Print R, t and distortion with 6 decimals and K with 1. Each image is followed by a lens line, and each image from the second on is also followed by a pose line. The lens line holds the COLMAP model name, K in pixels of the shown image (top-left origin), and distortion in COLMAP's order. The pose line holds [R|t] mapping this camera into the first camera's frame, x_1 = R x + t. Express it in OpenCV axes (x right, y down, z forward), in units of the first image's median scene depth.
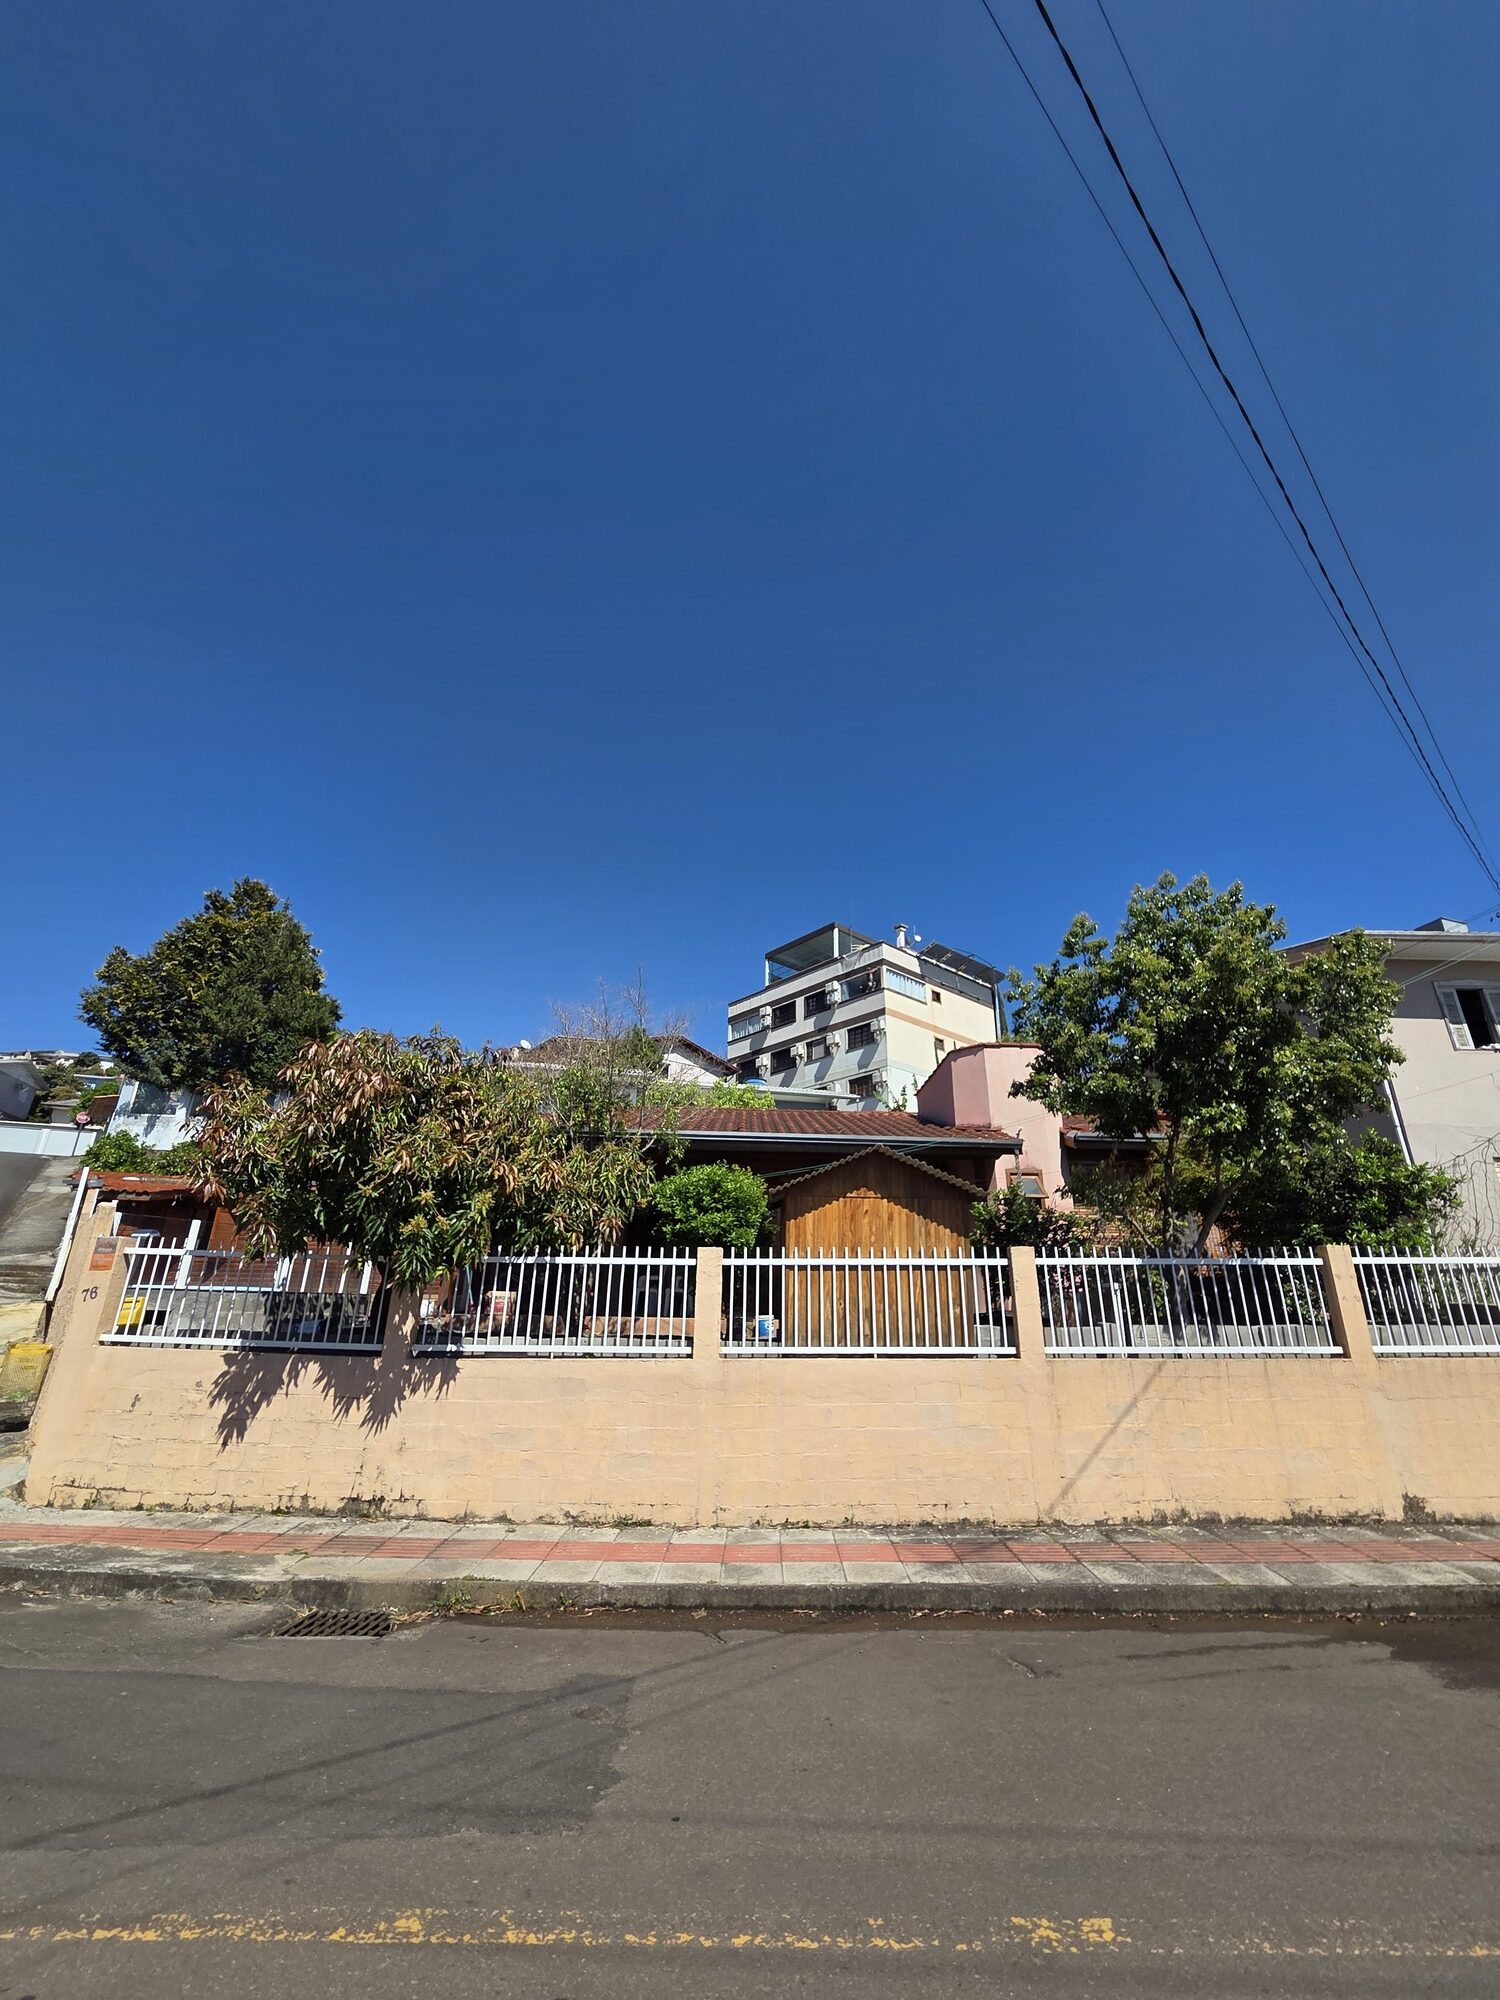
lens RADIAL K [[816.0, 0, 755.5], [0, 816.0, 1000.8], [0, 0, 1]] dist [0.001550, -0.001110]
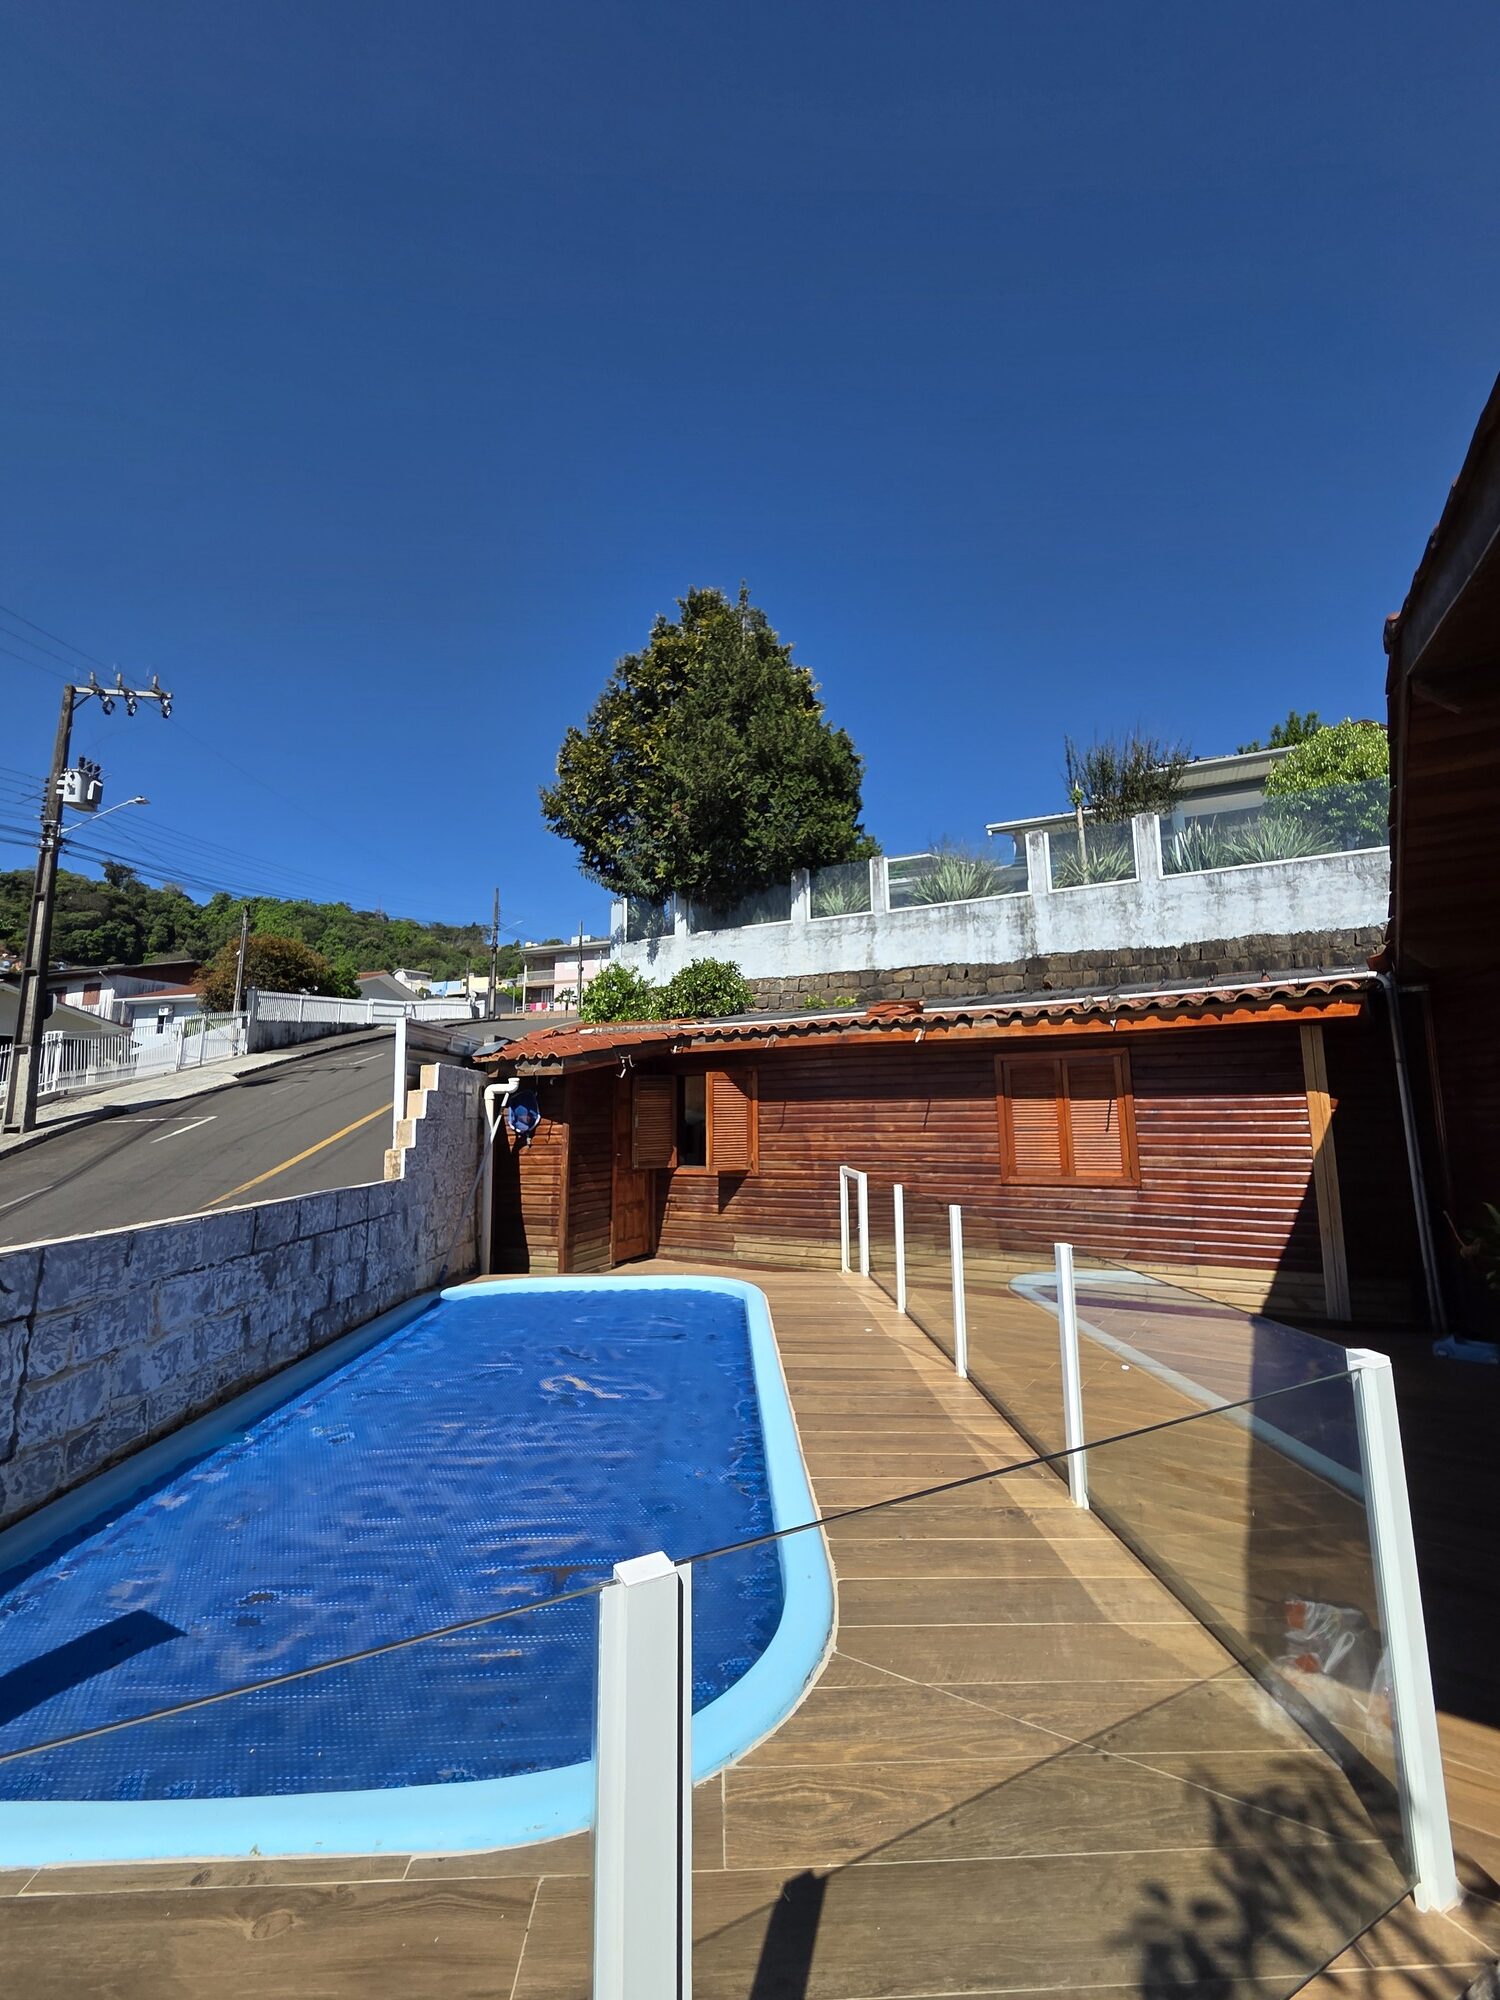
lens RADIAL K [[816.0, 0, 751.0], [0, 816.0, 1000.2], [0, 0, 1]] dist [0.001550, -0.001110]
pose [[0.789871, -0.115691, -0.602262, -0.252582], [0.247153, 0.958815, 0.139960, 0.112734], [0.561266, -0.259401, 0.785933, 0.479688]]
